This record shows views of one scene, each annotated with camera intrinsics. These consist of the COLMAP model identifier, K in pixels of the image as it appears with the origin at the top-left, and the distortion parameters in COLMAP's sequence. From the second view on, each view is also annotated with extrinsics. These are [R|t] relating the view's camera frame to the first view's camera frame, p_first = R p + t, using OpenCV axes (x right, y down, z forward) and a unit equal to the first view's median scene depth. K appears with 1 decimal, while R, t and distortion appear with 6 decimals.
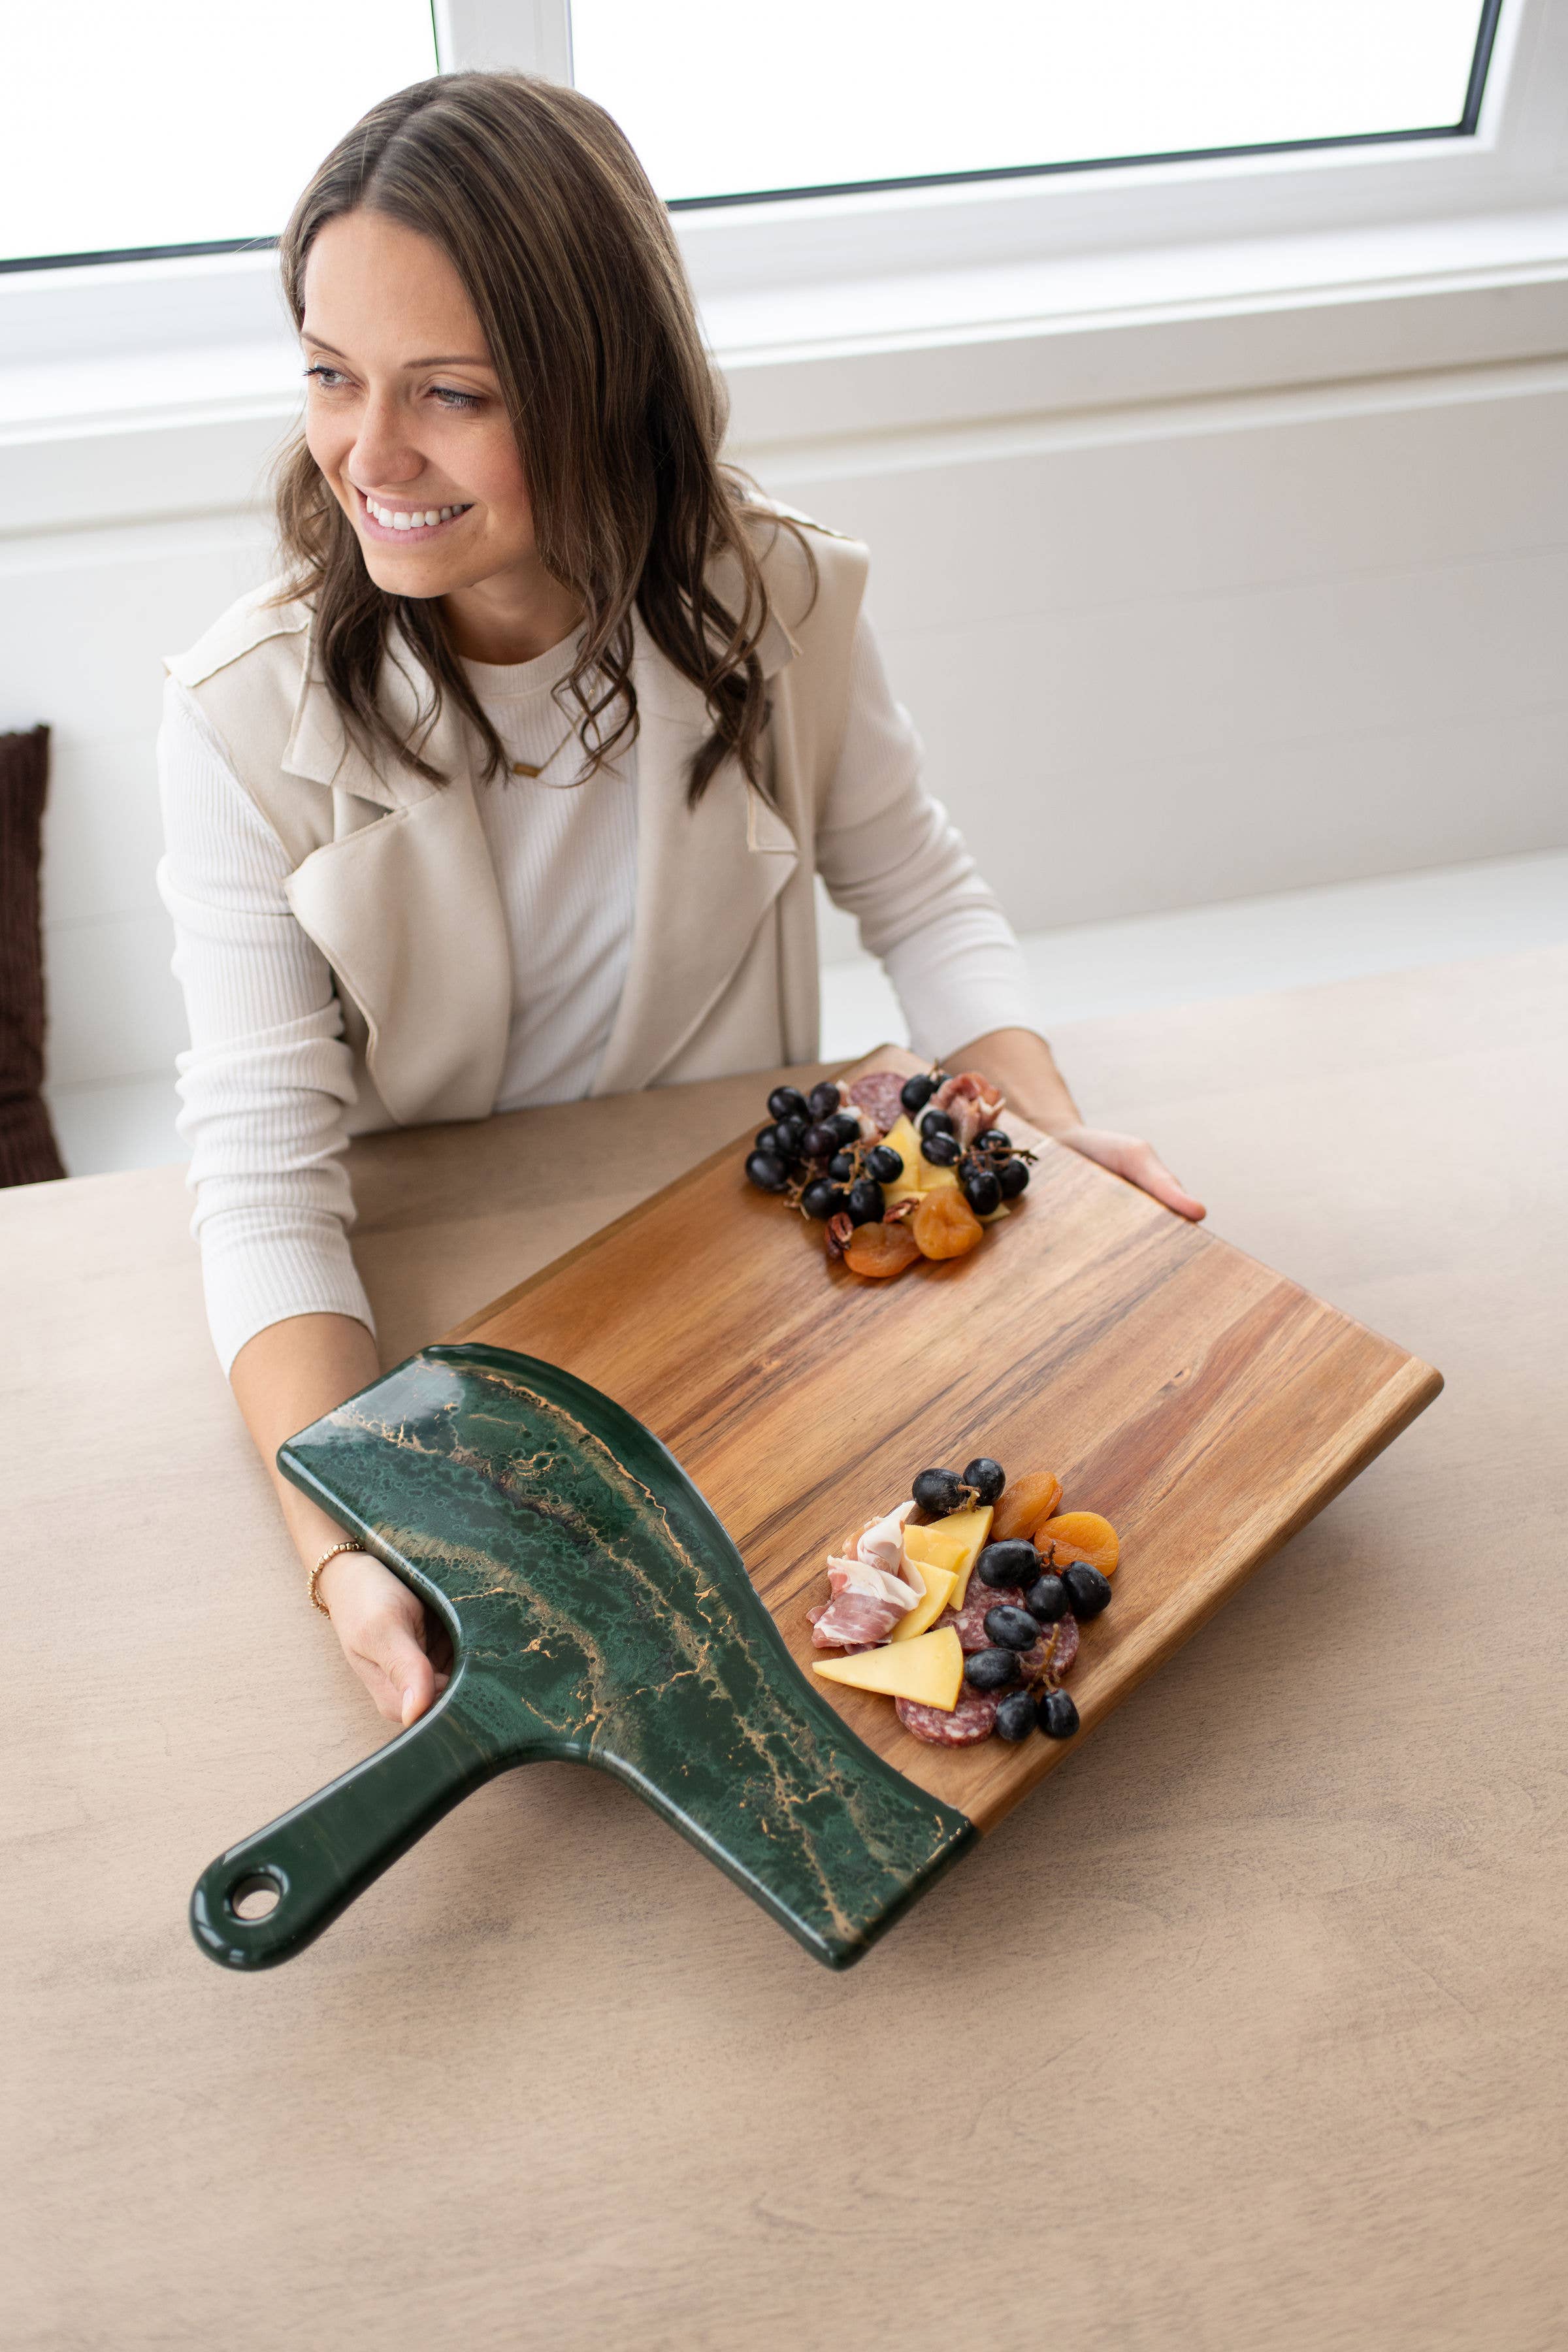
lens RADIAL K [[2256.1, 0, 768.1], [0, 2256.1, 1178.8], [0, 0, 1]] dist [0.010385, 0.000000]
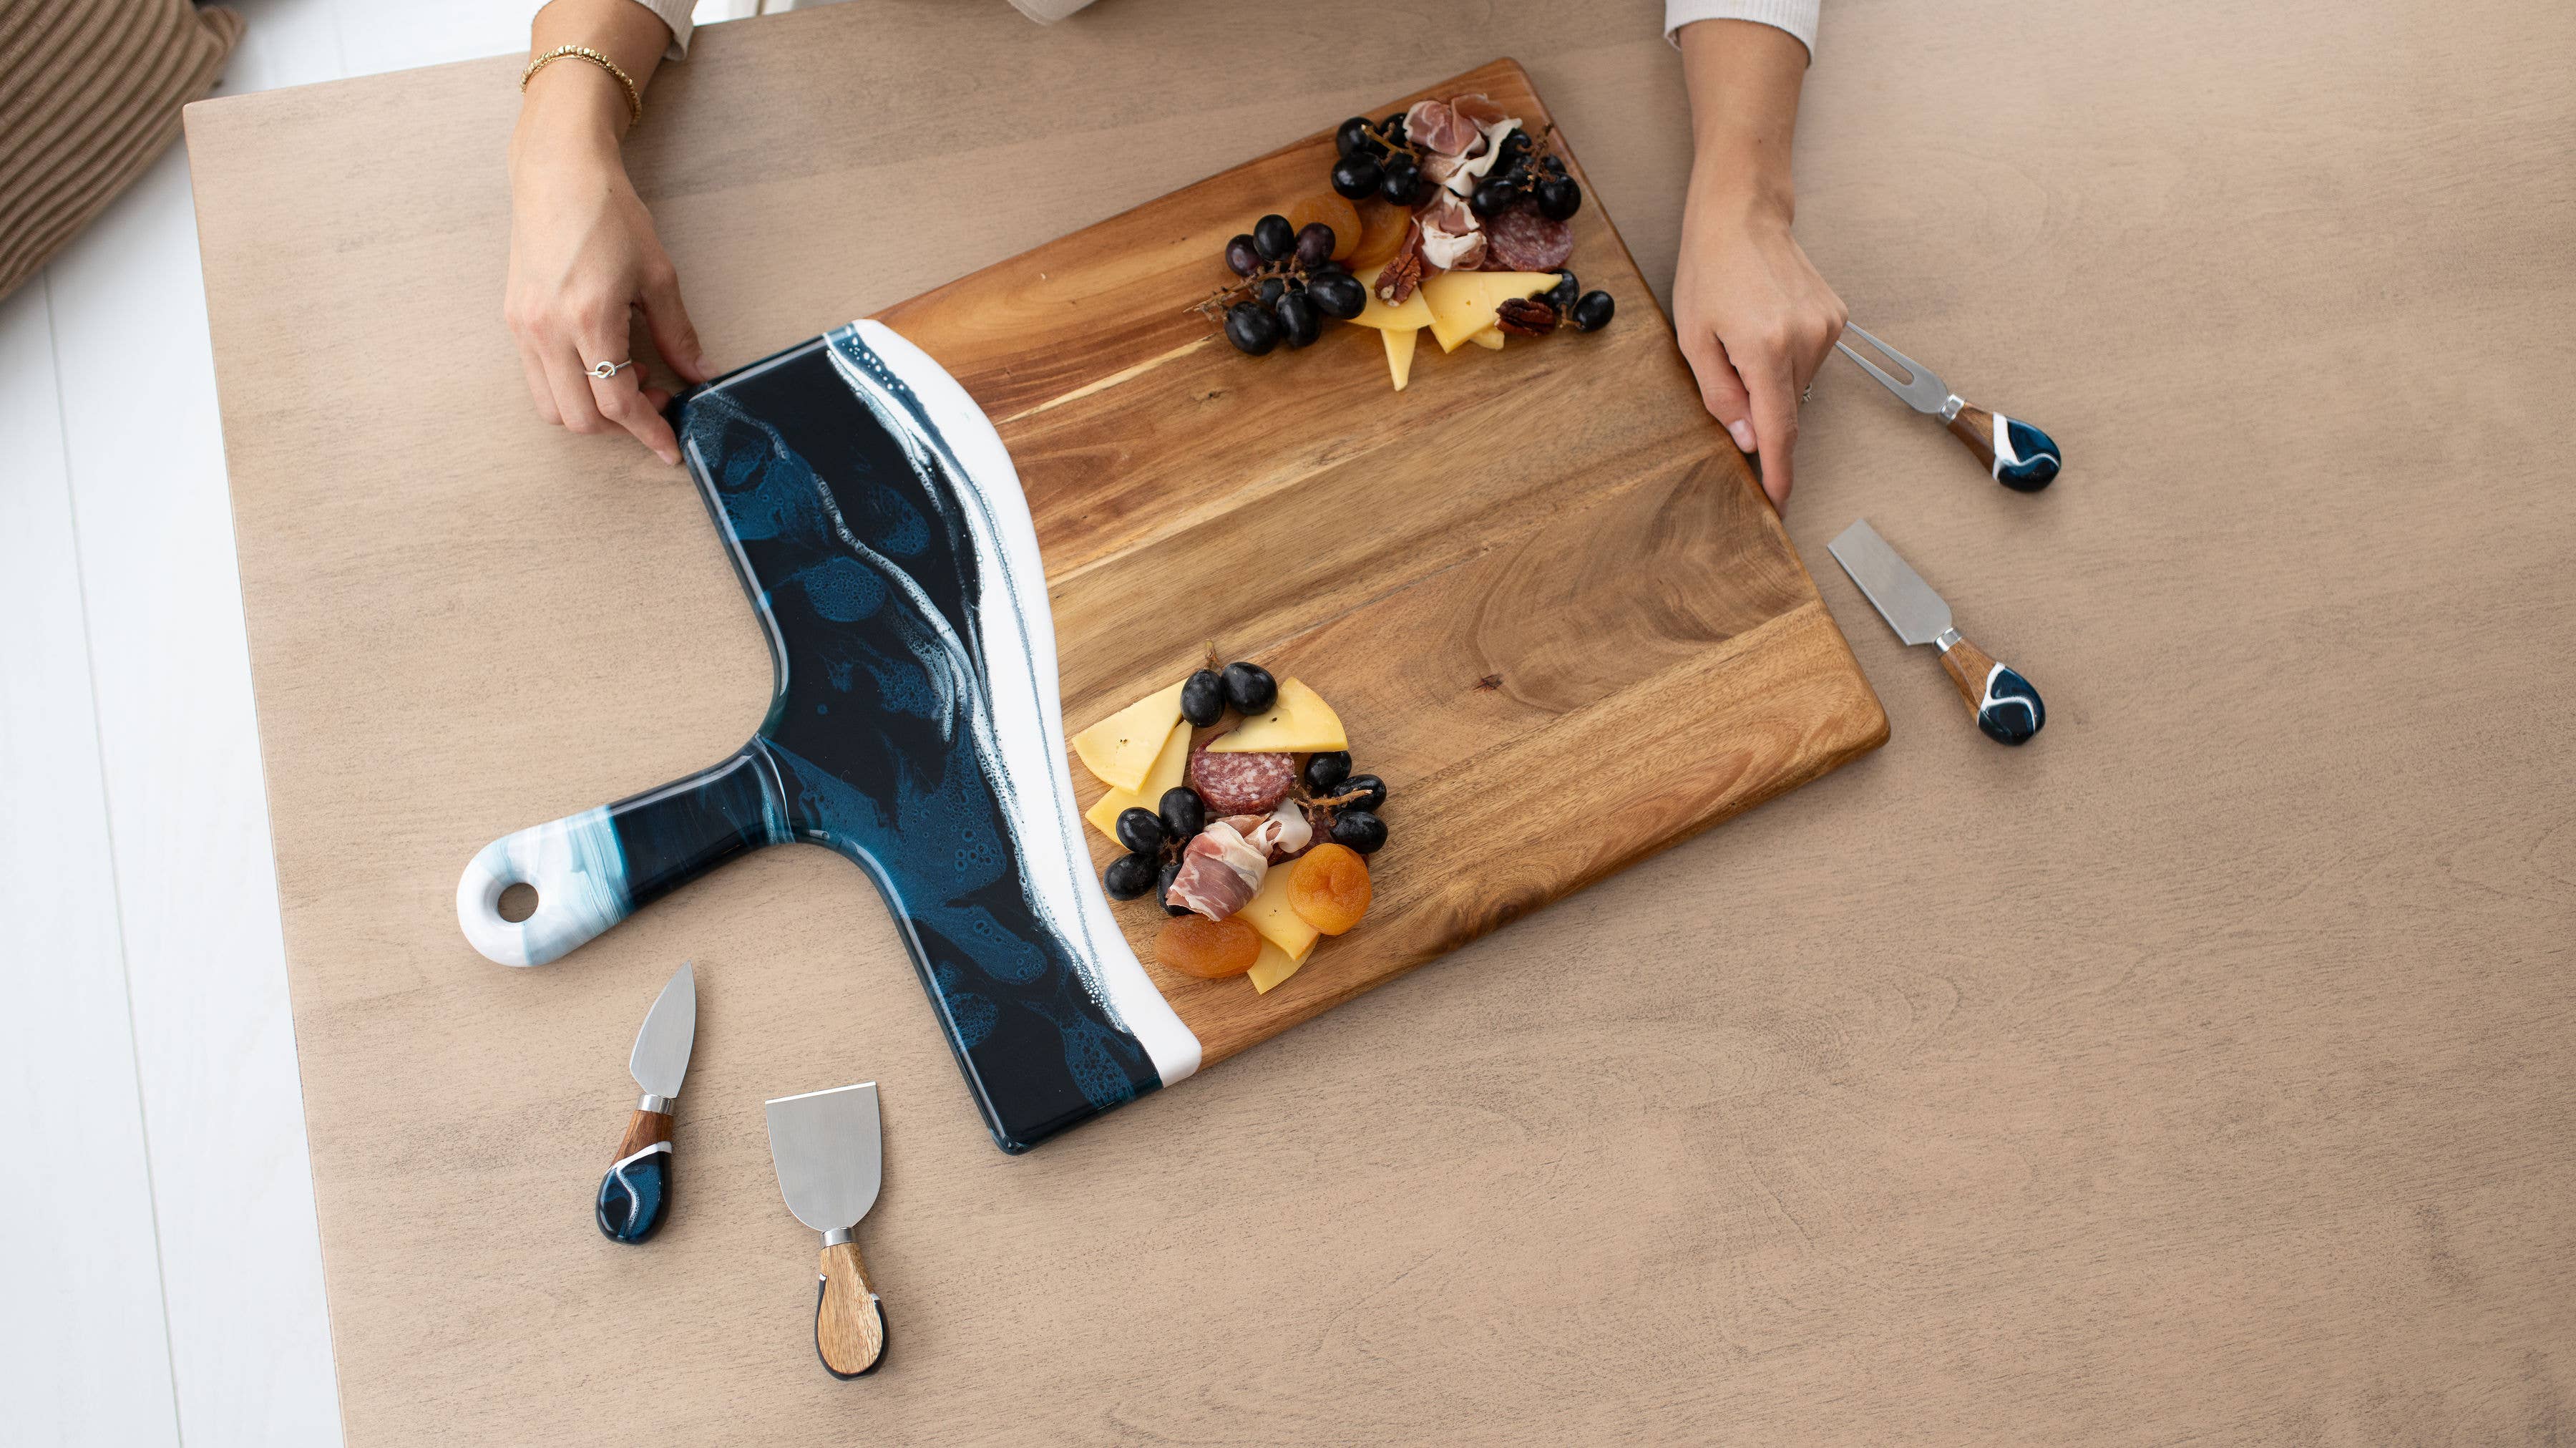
lens RADIAL K [[2485.8, 0, 1271.9], [0, 2485.8, 700.7], [0, 0, 1]] dist [0.009269, 0.000000]
pose [[0.997247, 0.041040, 0.061763, -0.014846], [-0.067025, 0.855208, 0.513933, -0.421330], [-0.031729, -0.516657, 0.855604, 0.165116]]
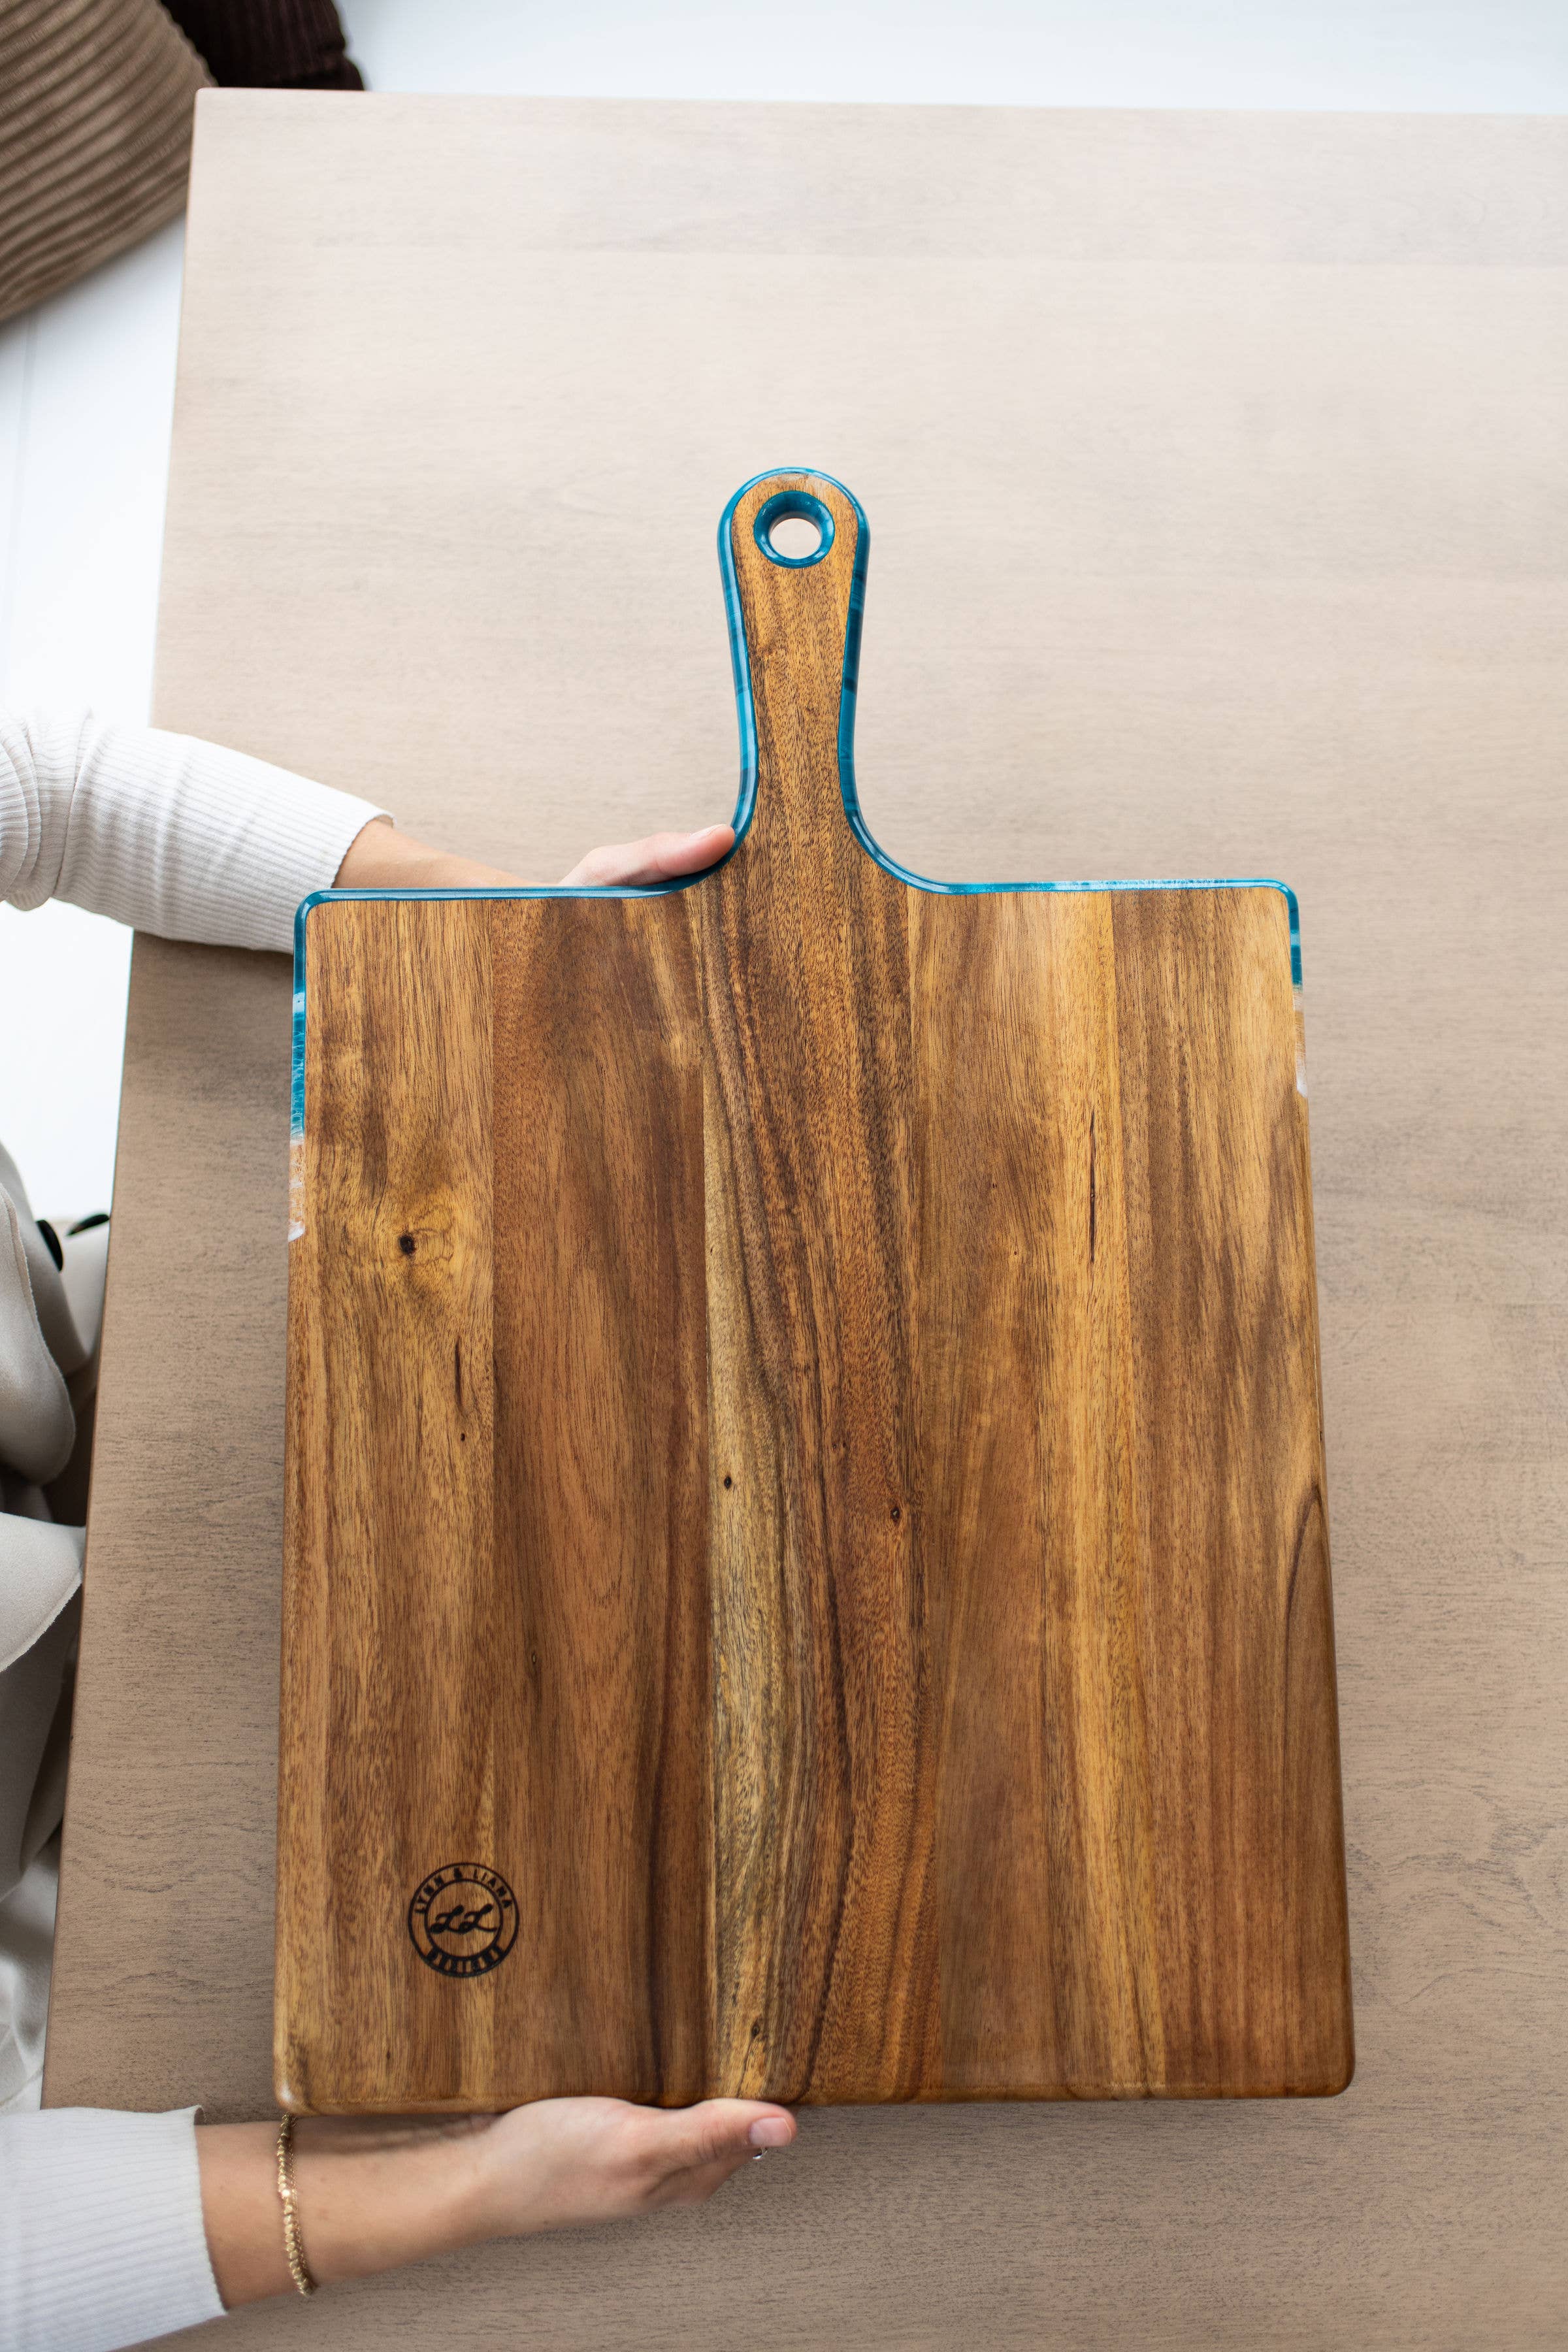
lens RADIAL K [[2256.1, 0, 782.4], [0, 2256.1, 1147.4], [0, 0, 1]] dist [0.010385, 0.000000]
pose [[0.972364, 0.230873, -0.034714, -0.034662], [-0.181730, 0.841813, 0.508256, -0.181781], [0.146565, -0.487902, 0.860506, 0.177341]]
